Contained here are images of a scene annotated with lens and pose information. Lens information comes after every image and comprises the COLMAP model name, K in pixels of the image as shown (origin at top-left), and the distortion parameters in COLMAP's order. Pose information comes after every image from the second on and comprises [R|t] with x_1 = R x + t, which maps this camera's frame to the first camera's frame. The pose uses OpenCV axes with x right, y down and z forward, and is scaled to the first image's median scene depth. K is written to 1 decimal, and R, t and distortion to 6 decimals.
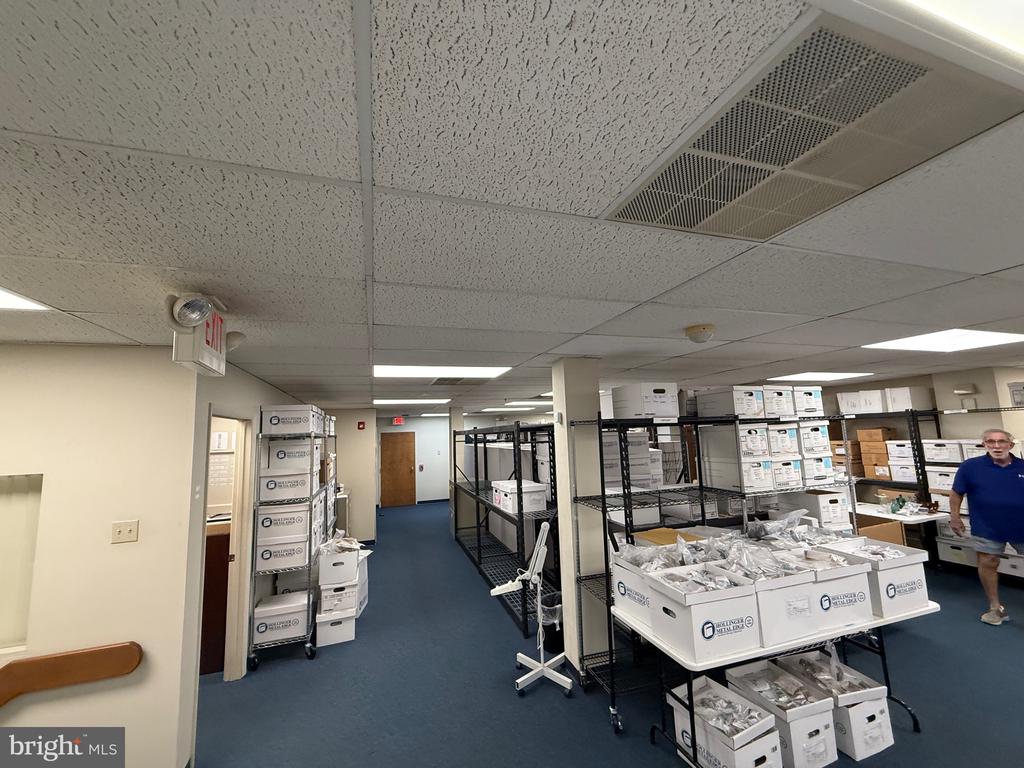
lens RADIAL K [[401.8, 0, 512.0], [0, 401.8, 384.0], [0, 0, 1]] dist [0.000802, 0.000119]
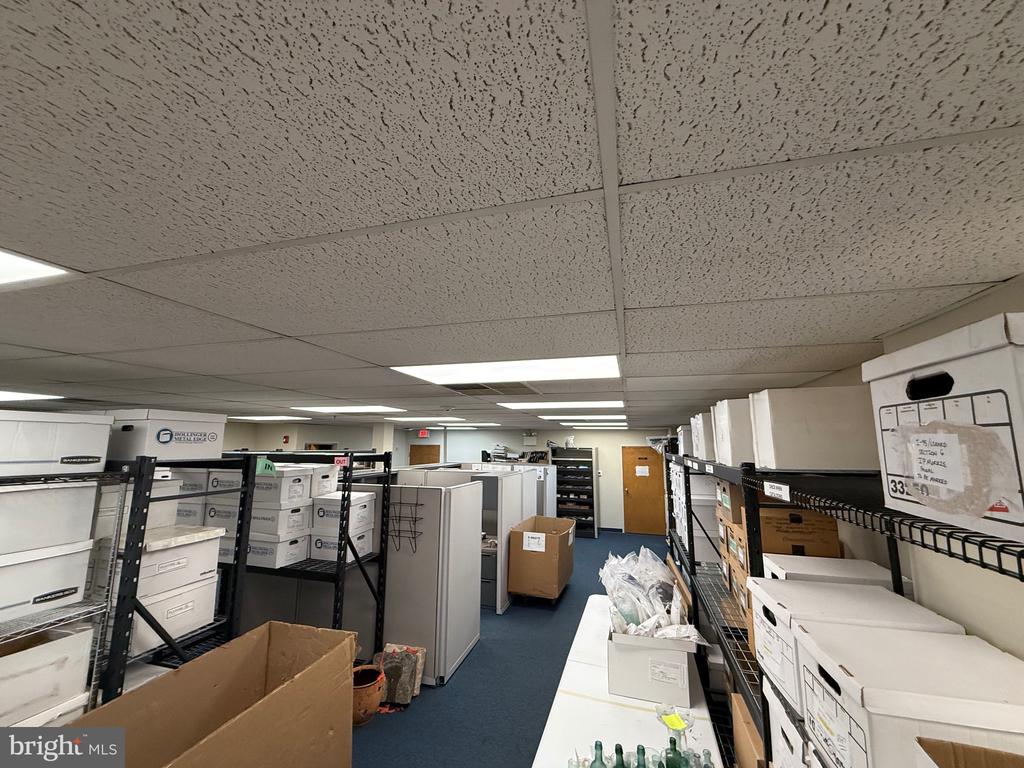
lens RADIAL K [[401.8, 0, 512.0], [0, 401.8, 384.0], [0, 0, 1]] dist [0.000802, 0.000119]
pose [[0.826474, -0.041475, -0.561446, -0.128625], [0.030233, 0.999113, -0.029302, -0.146653], [0.562163, 0.007243, 0.826995, 0.340214]]
